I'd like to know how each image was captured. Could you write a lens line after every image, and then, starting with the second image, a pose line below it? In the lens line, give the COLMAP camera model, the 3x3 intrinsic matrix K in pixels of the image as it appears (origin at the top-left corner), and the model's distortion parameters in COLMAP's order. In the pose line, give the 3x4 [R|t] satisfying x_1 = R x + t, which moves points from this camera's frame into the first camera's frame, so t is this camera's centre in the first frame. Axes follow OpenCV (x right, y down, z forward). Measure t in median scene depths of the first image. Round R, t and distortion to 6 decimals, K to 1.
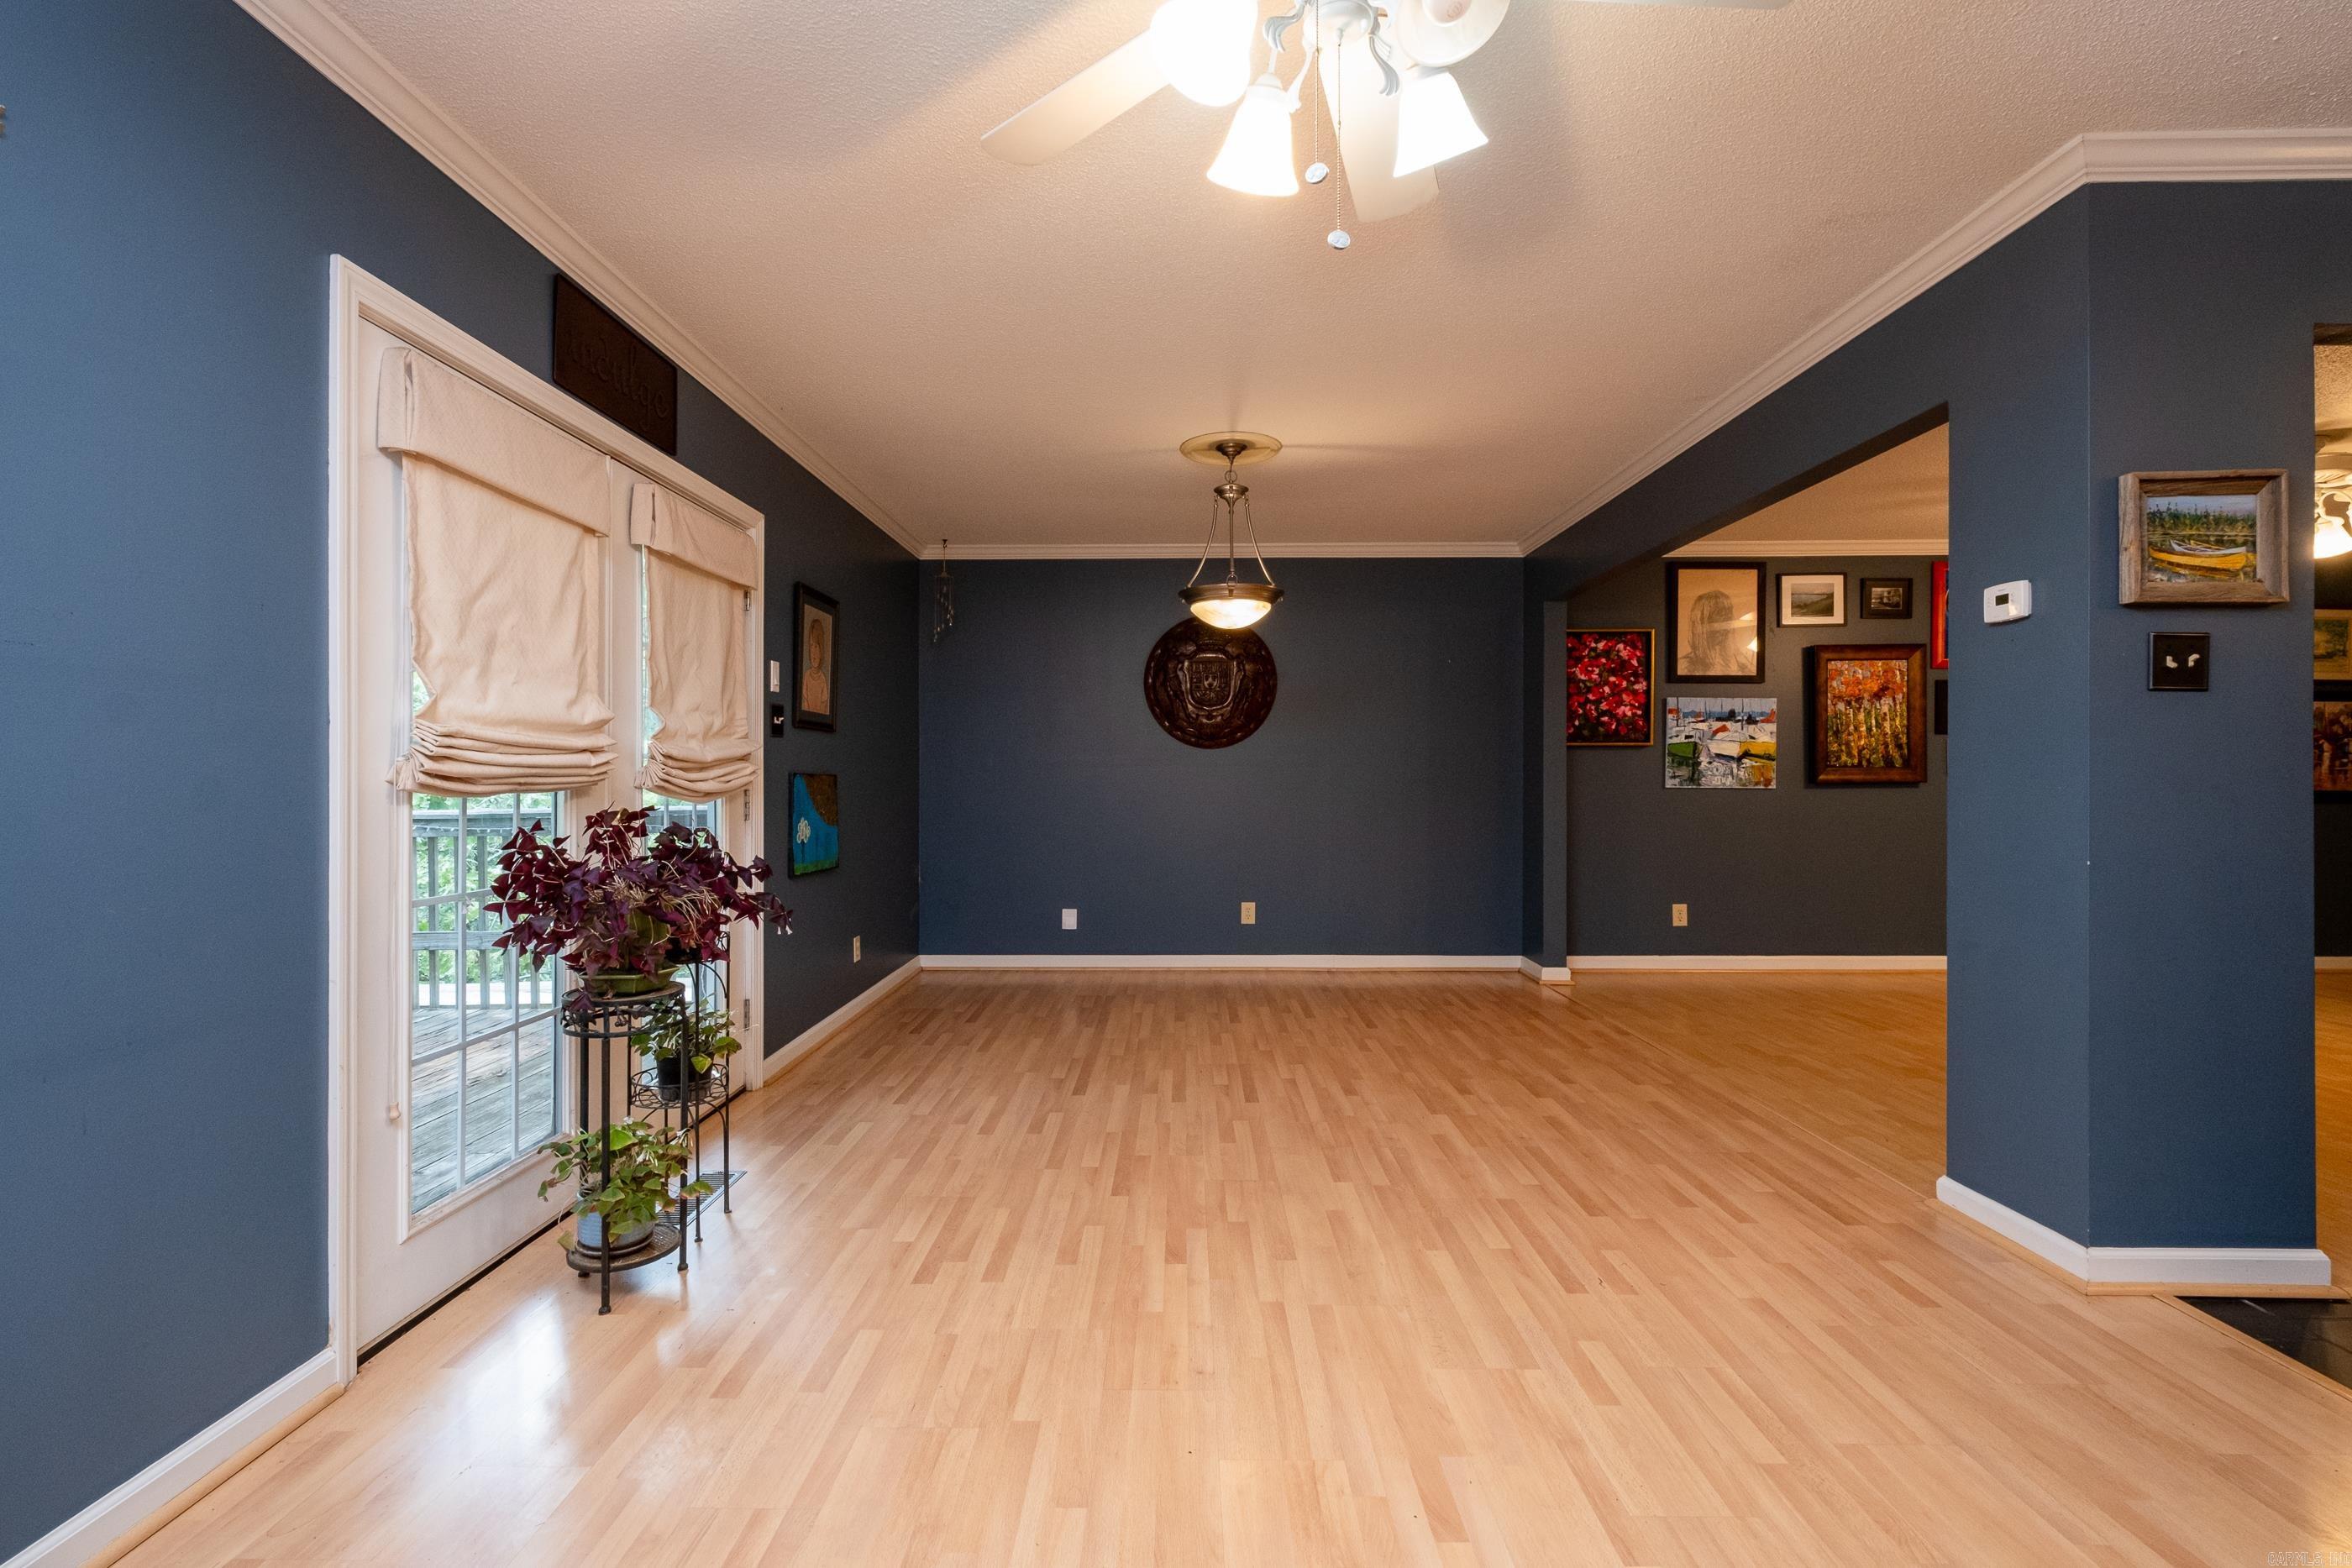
lens RADIAL K [[1054.4, 0, 1160.0], [0, 1054.4, 777.2], [0, 0, 1]] dist [-0.000993, -0.000210]
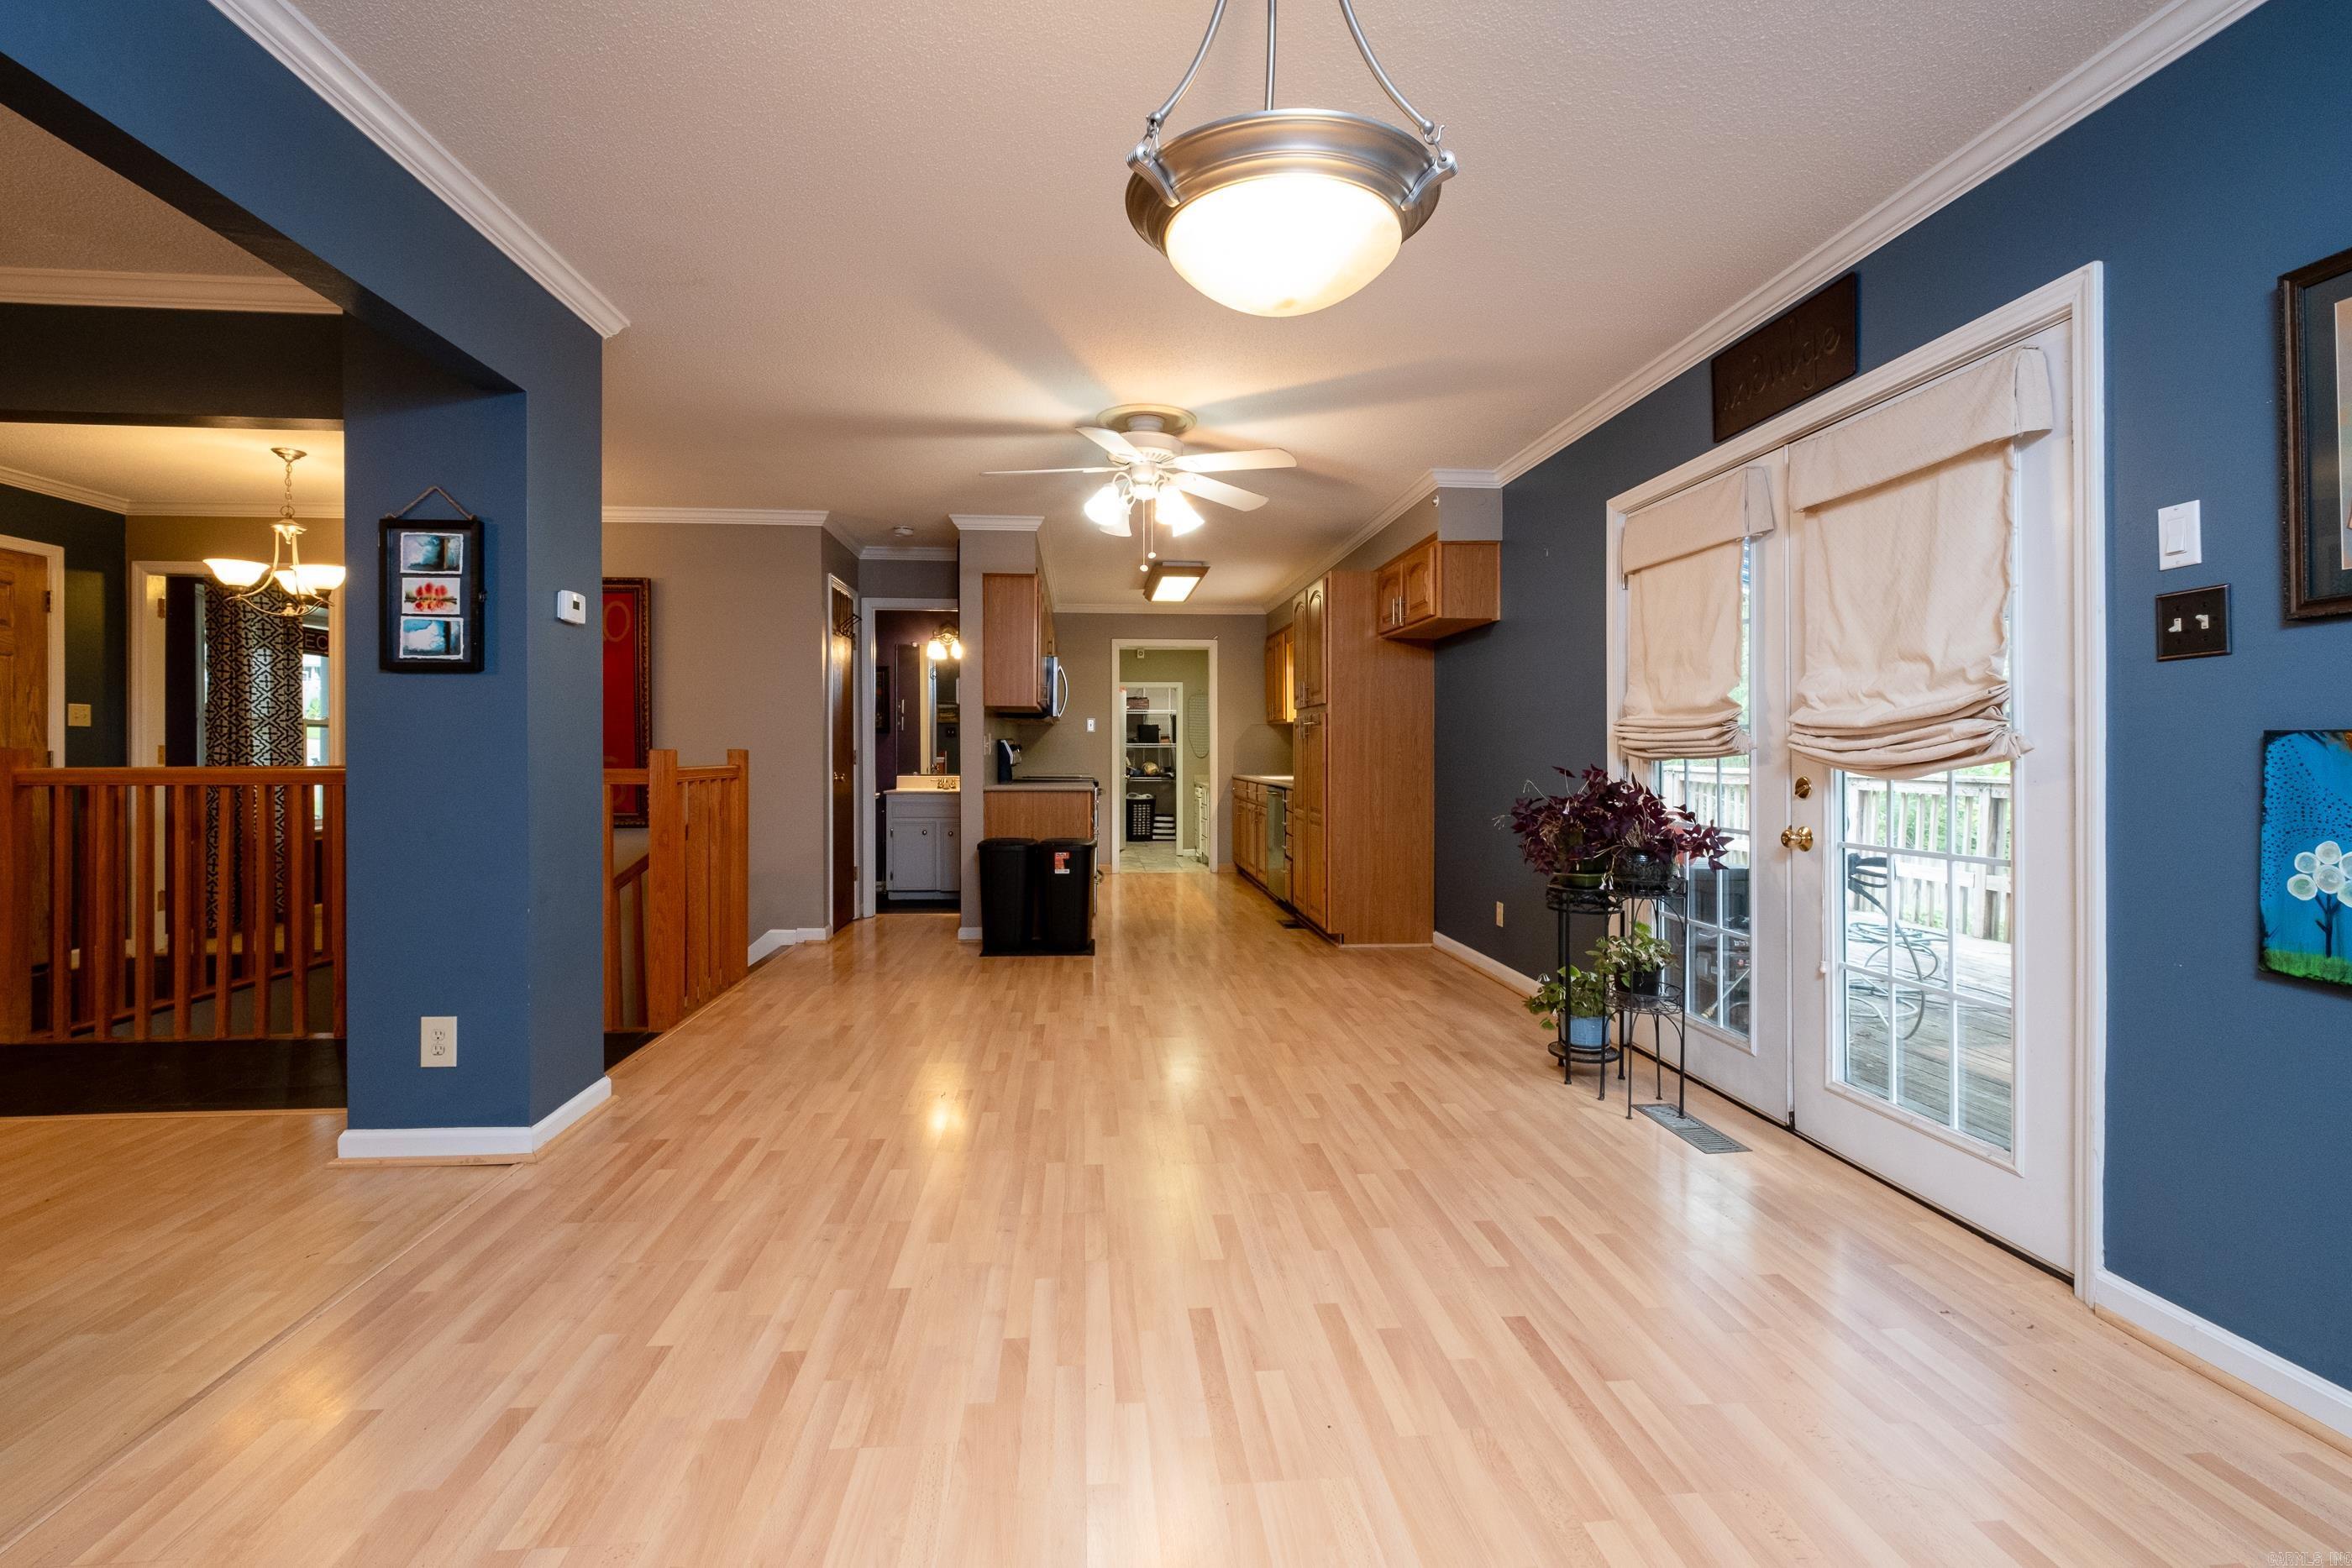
lens RADIAL K [[1046.4, 0, 1182.6], [0, 1046.4, 756.2], [0, 0, 1]] dist [-0.002704, -0.000185]
pose [[-0.992838, 0.002514, -0.119441, 0.099735], [0.002504, 0.999997, 0.000239, 0.003913], [0.119441, -0.000062, -0.992841, 0.948156]]
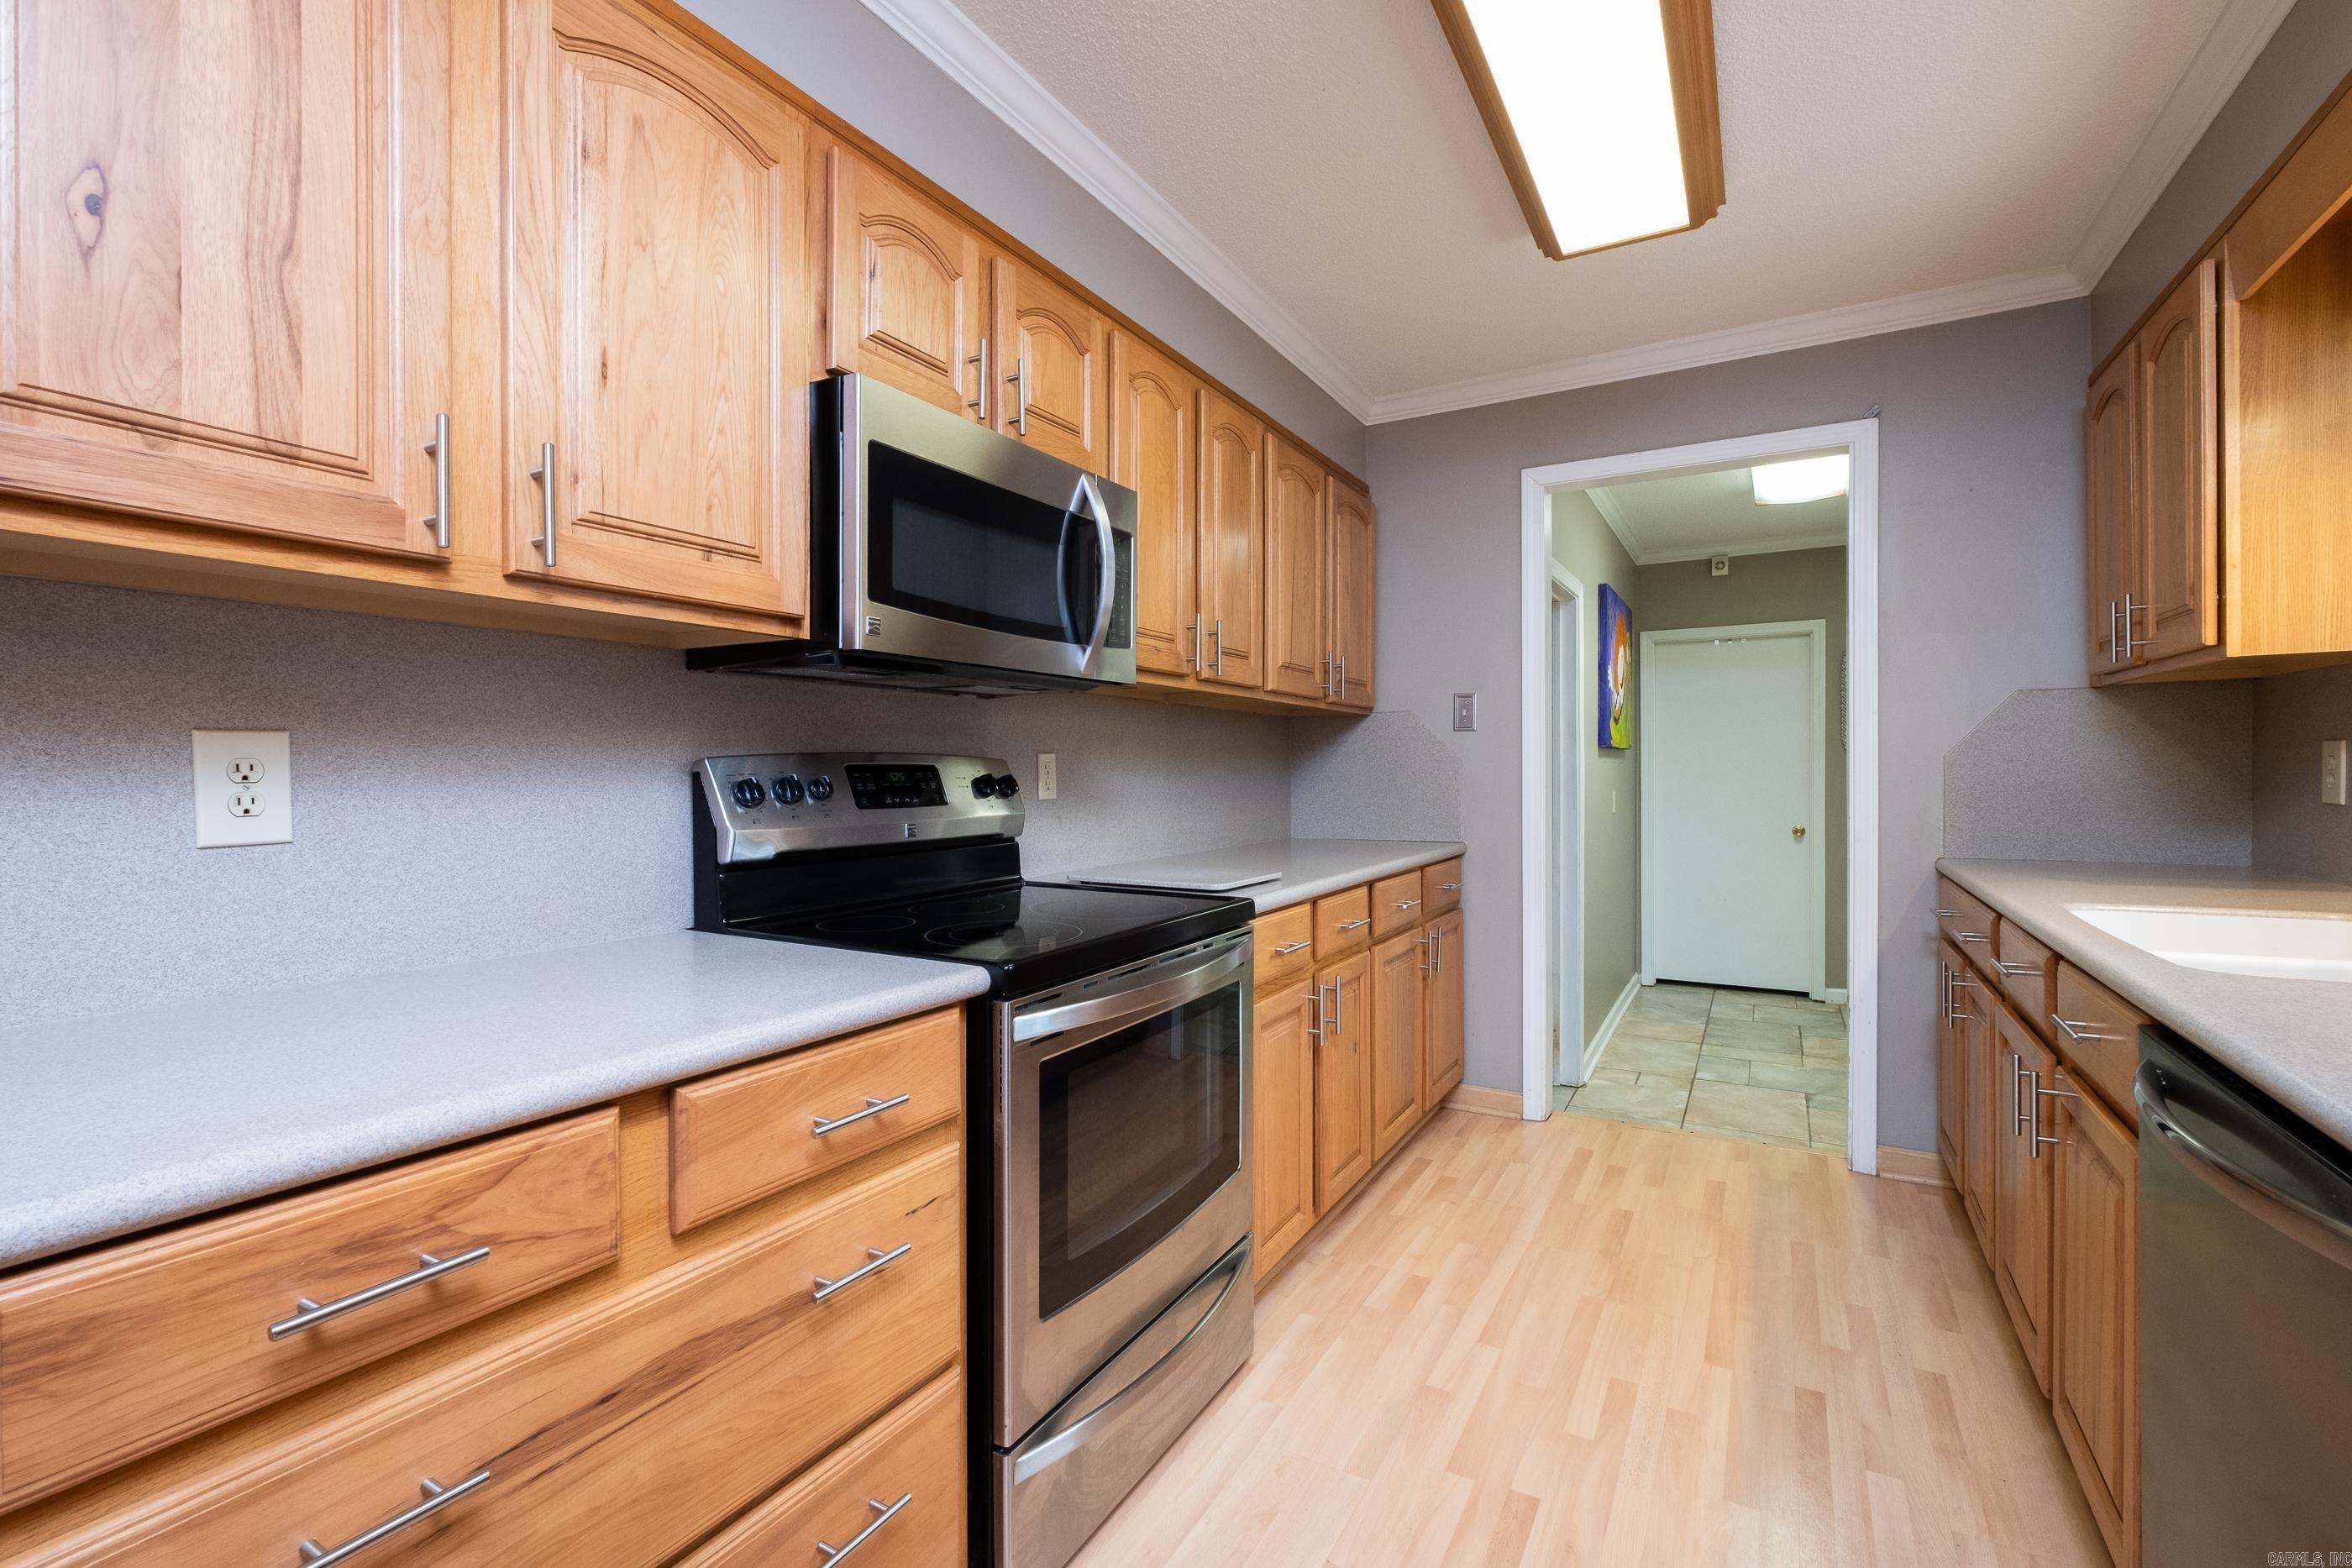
lens RADIAL K [[1038.6, 0, 1173.8], [0, 1038.6, 778.6], [0, 0, 1]] dist [-0.002211, -0.000517]
pose [[-0.877650, 0.004003, 0.479285, -0.088226], [0.007877, 0.999951, 0.006073, -0.010247], [-0.479237, 0.009105, -0.877638, -0.049861]]
